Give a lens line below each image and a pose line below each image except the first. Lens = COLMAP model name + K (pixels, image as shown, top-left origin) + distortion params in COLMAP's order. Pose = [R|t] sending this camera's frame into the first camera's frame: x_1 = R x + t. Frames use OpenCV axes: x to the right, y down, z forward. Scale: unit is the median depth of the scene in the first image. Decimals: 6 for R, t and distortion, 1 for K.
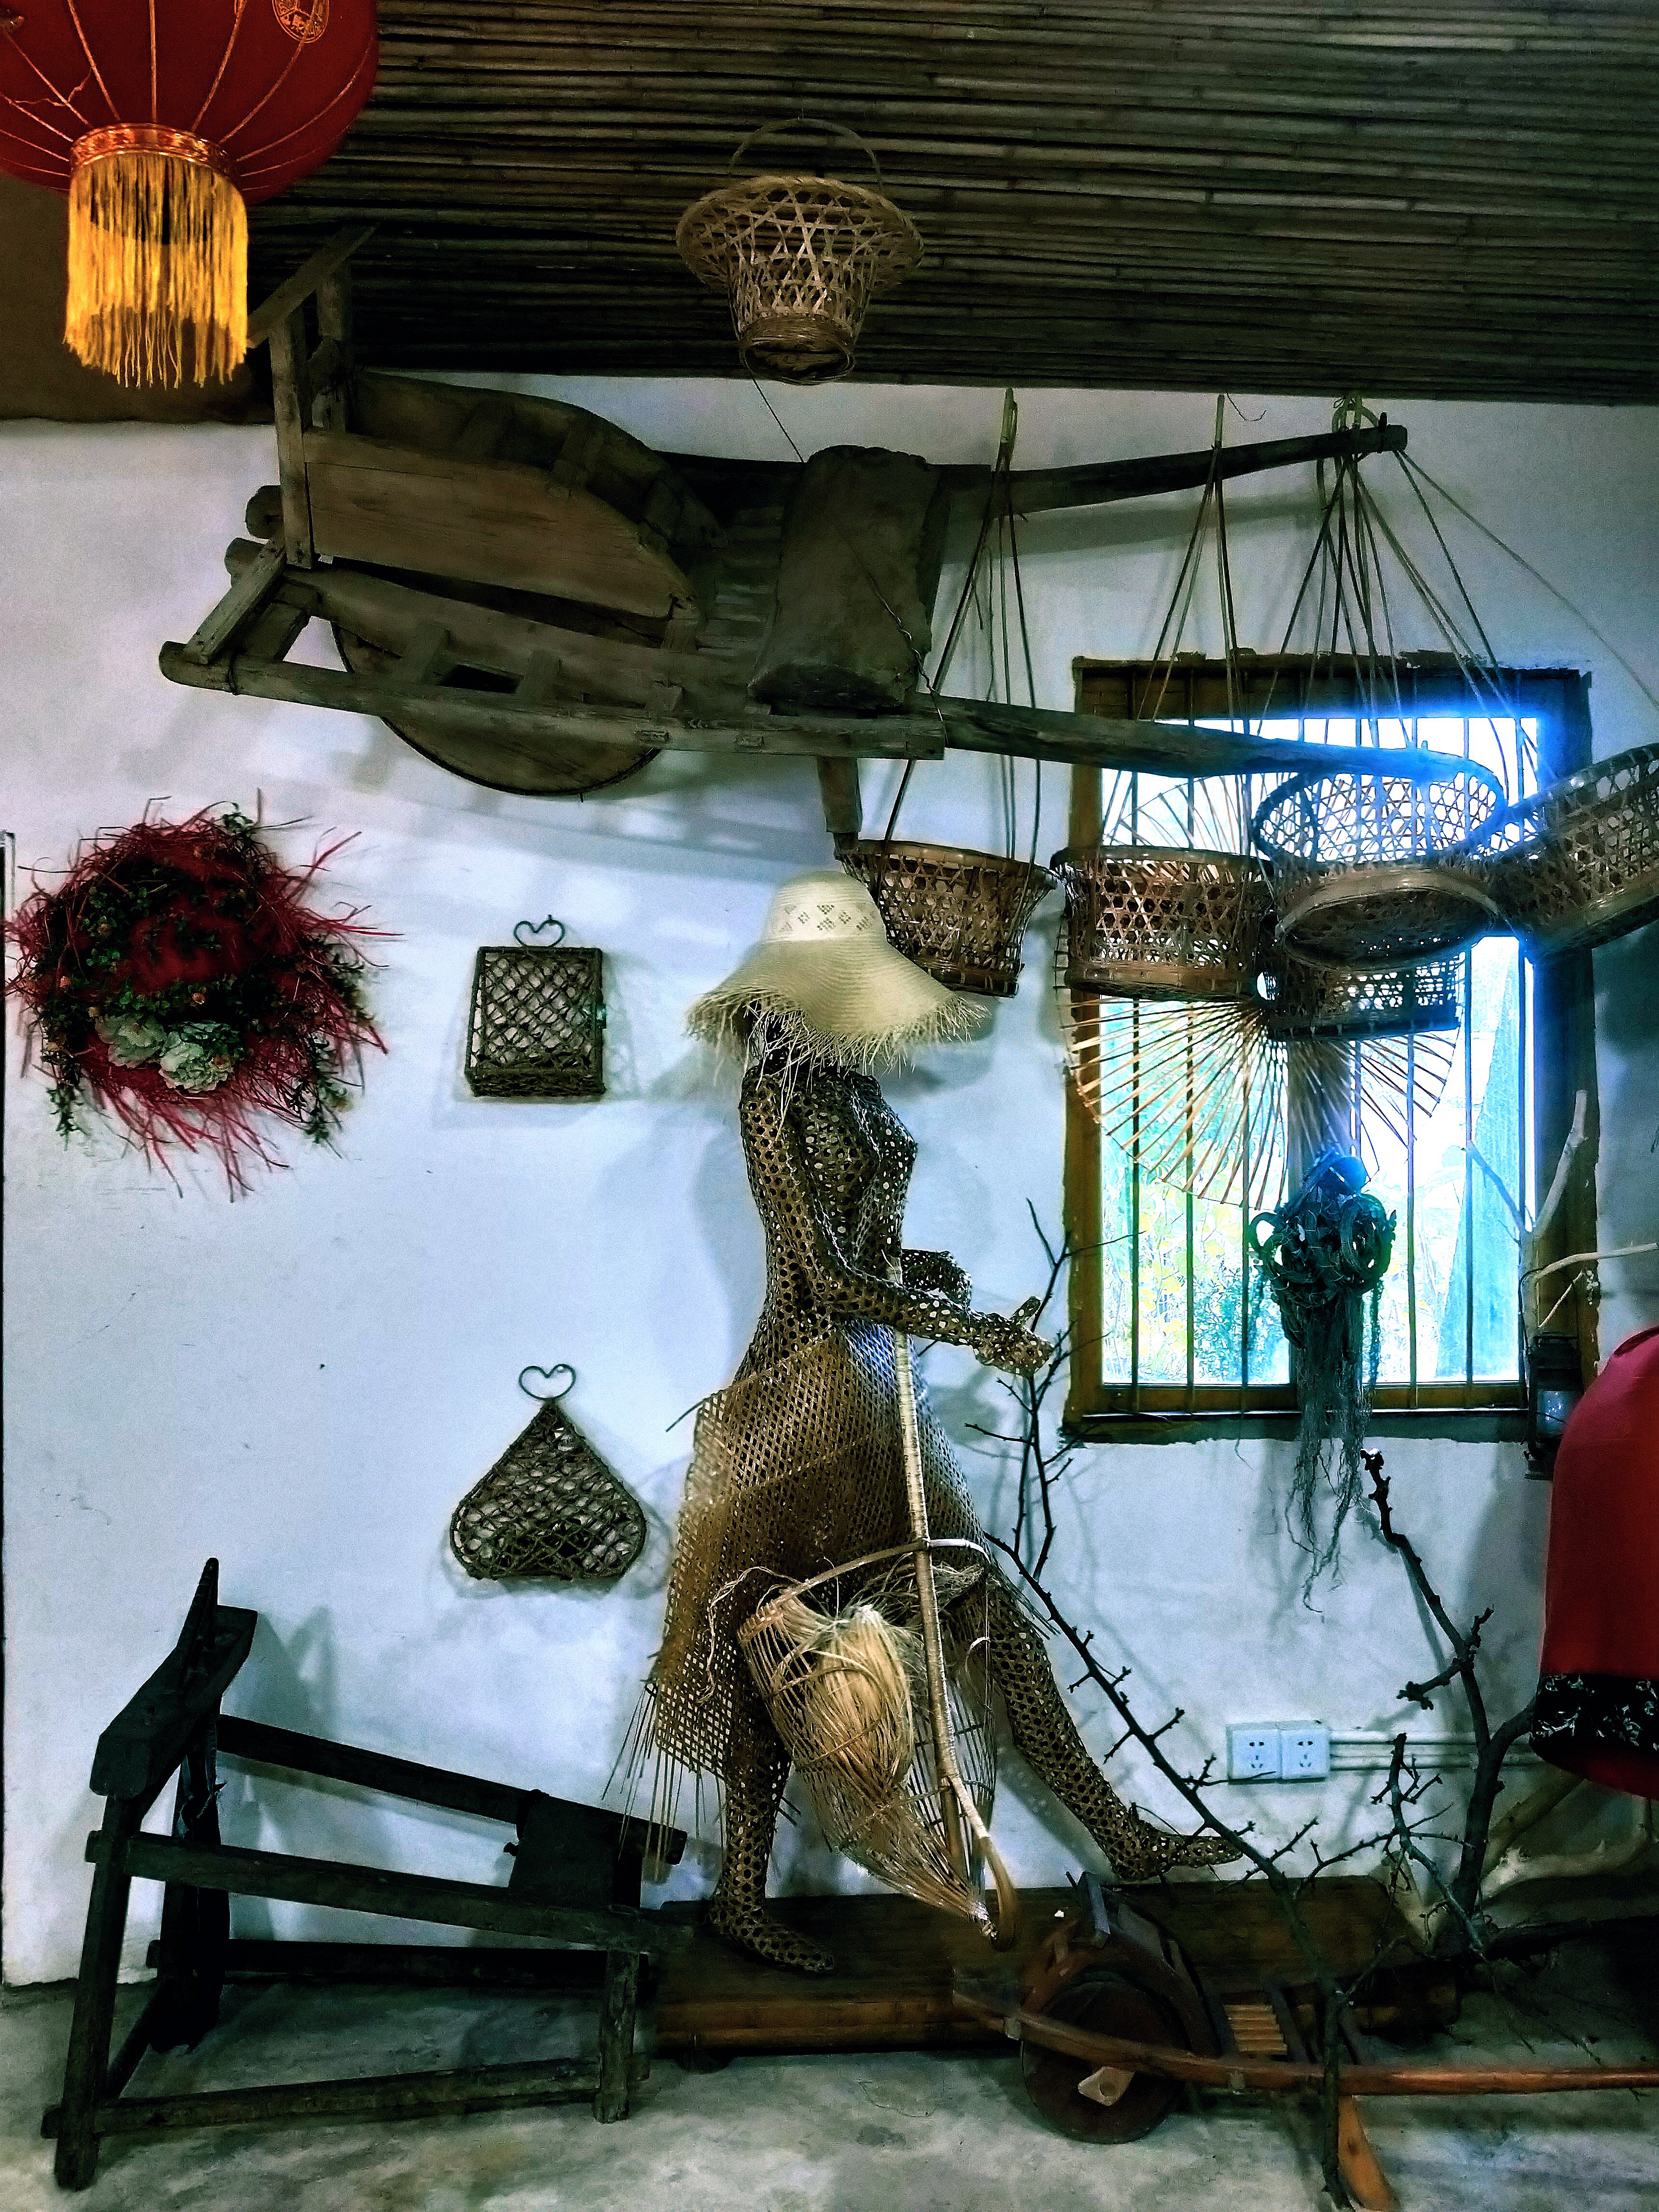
lens RADIAL K [[1830.6, 0, 825.8], [0, 1830.6, 1095.4], [0, 0, 1]] dist [0.013361, -0.012670]
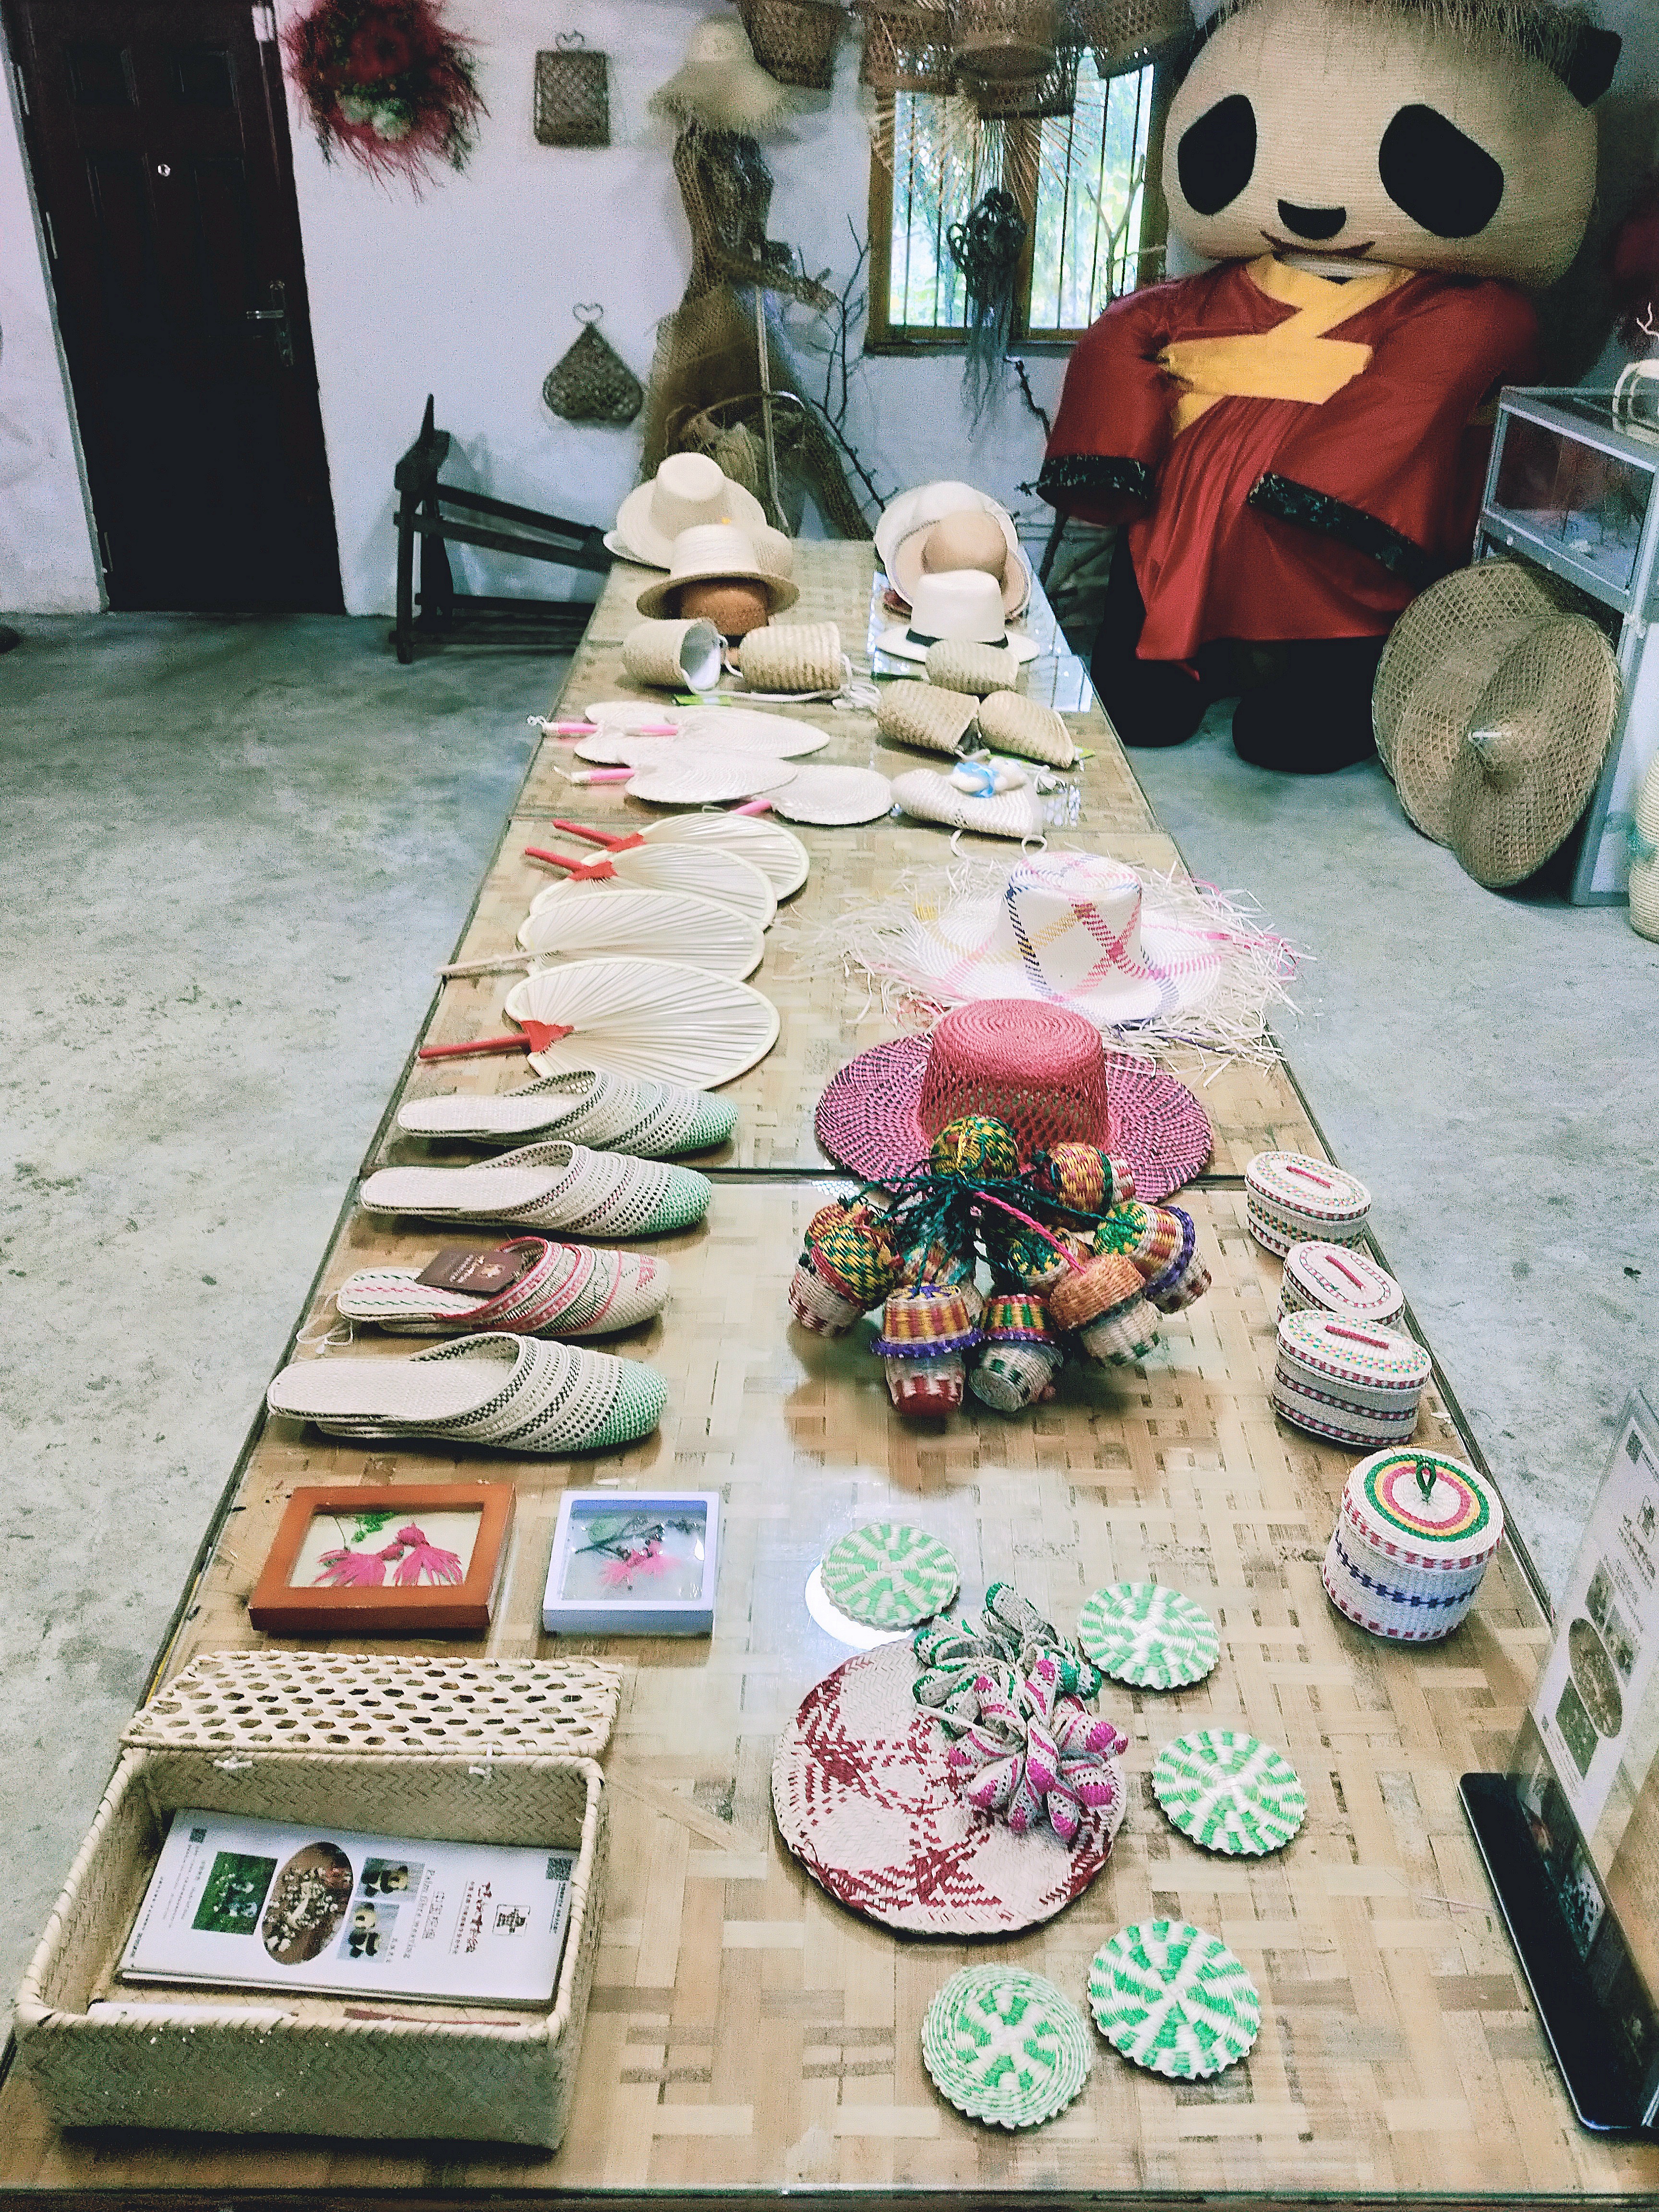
lens RADIAL K [[1830.6, 0, 851.0], [0, 1830.6, 1092.7], [0, 0, 1]] dist [0.013361, -0.012670]
pose [[0.998873, 0.034685, -0.032405, 0.216189], [-0.014614, 0.874239, 0.485276, -0.067359], [0.045161, -0.484255, 0.873760, -1.074233]]
